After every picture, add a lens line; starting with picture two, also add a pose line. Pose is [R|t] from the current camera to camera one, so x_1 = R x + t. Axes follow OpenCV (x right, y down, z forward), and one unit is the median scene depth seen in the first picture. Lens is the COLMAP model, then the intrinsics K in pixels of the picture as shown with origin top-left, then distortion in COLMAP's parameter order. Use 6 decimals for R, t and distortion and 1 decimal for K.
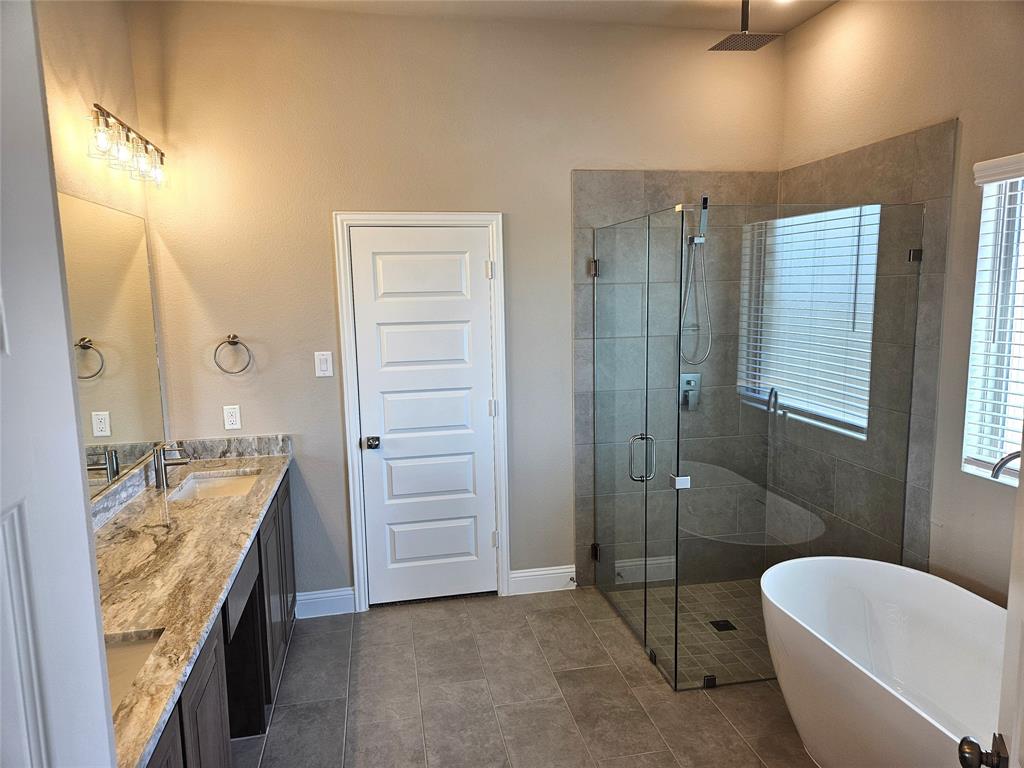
lens RADIAL K [[683.4, 0, 507.2], [0, 683.4, 387.5], [0, 0, 1]] dist [0.070387, -0.059079]
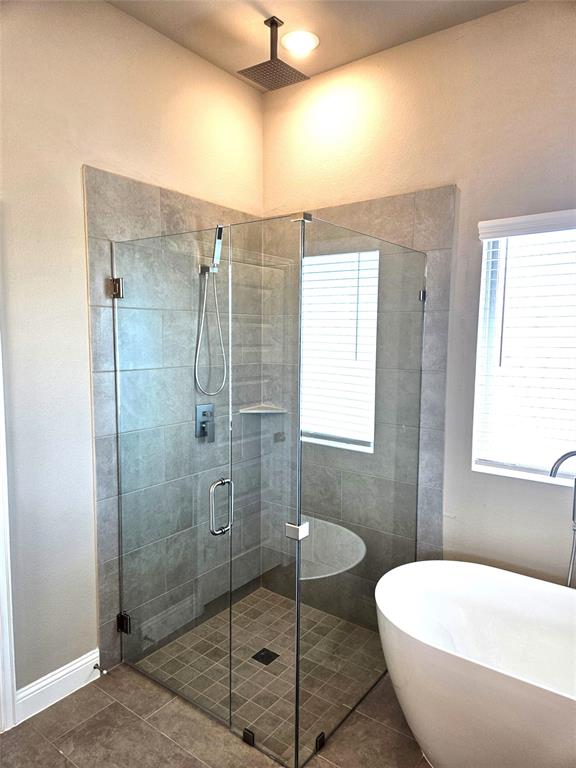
lens RADIAL K [[512.6, 0, 277.6], [0, 512.6, 383.7], [0, 0, 1]] dist [0.070387, -0.059079]
pose [[0.742511, -0.039650, 0.668659, -0.169250], [0.070948, 0.997286, -0.019648, -0.032441], [-0.666065, 0.062029, 0.743310, 0.435863]]
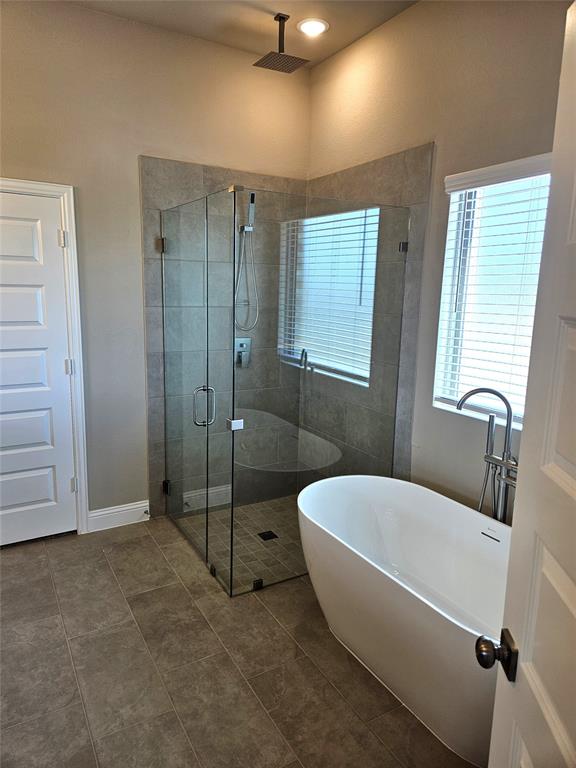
lens RADIAL K [[512.6, 0, 279.2], [0, 512.6, 375.9], [0, 0, 1]] dist [0.070387, -0.059079]
pose [[0.945321, -0.015439, 0.325777, 0.029487], [0.004382, 0.999390, 0.034646, 0.018976], [-0.326113, -0.031324, 0.944812, 0.113565]]
